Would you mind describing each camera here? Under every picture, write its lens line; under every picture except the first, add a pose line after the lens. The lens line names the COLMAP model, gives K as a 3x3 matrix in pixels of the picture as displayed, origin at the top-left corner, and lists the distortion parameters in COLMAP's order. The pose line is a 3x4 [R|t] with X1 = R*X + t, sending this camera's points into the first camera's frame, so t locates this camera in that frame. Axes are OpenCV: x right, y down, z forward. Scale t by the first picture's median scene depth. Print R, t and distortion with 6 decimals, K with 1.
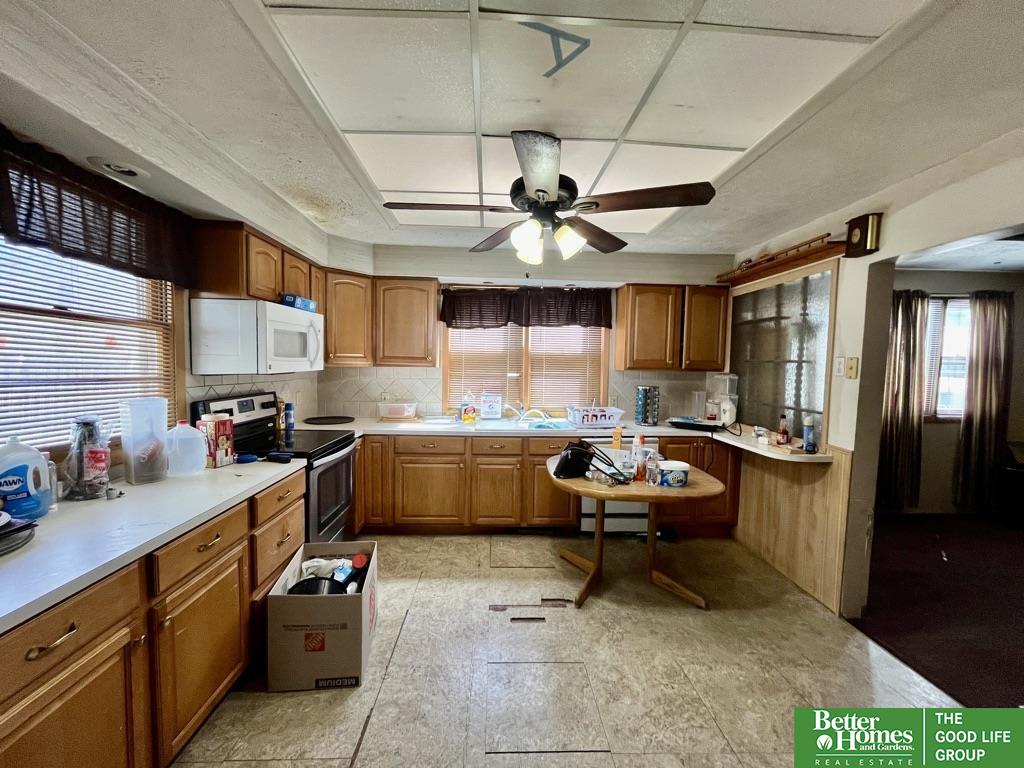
lens RADIAL K [[411.9, 0, 506.1], [0, 411.9, 392.2], [0, 0, 1]] dist [0.000316, -0.000081]
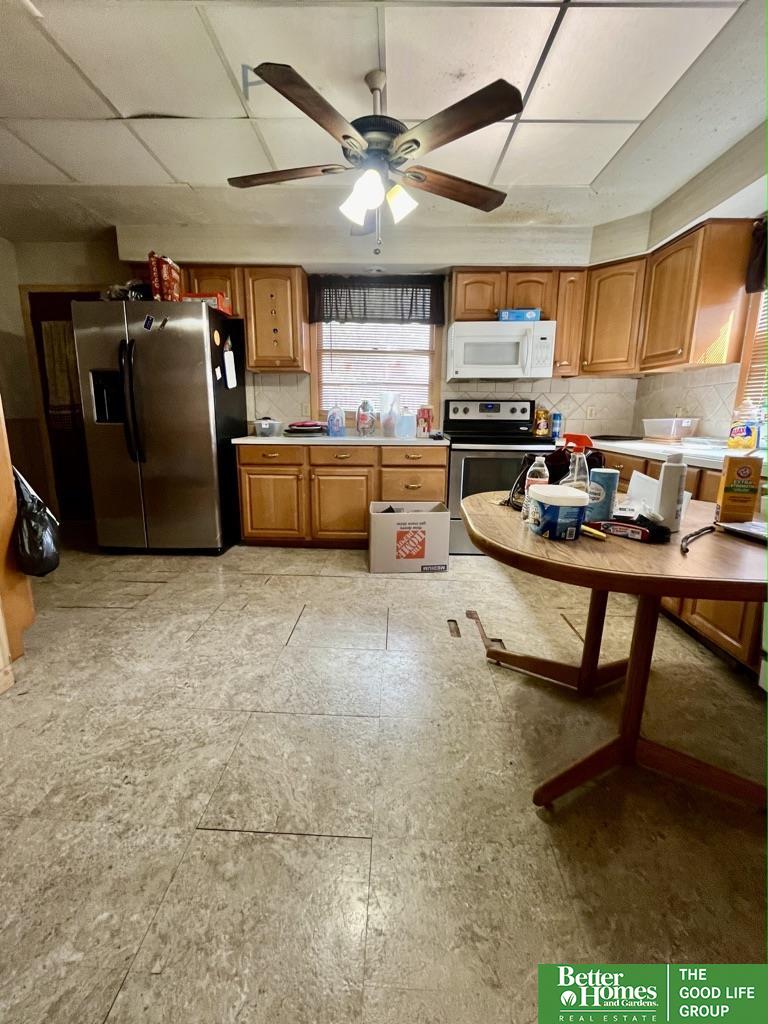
lens RADIAL K [[435.8, 0, 384.0], [0, 435.8, 512.0], [0, 0, 1]] dist [-0.000611, -0.000582]
pose [[-0.046751, 0.200947, -0.978486, 0.914704], [-0.076067, 0.975997, 0.204070, 0.109853], [0.996006, 0.083971, -0.030344, 0.815822]]
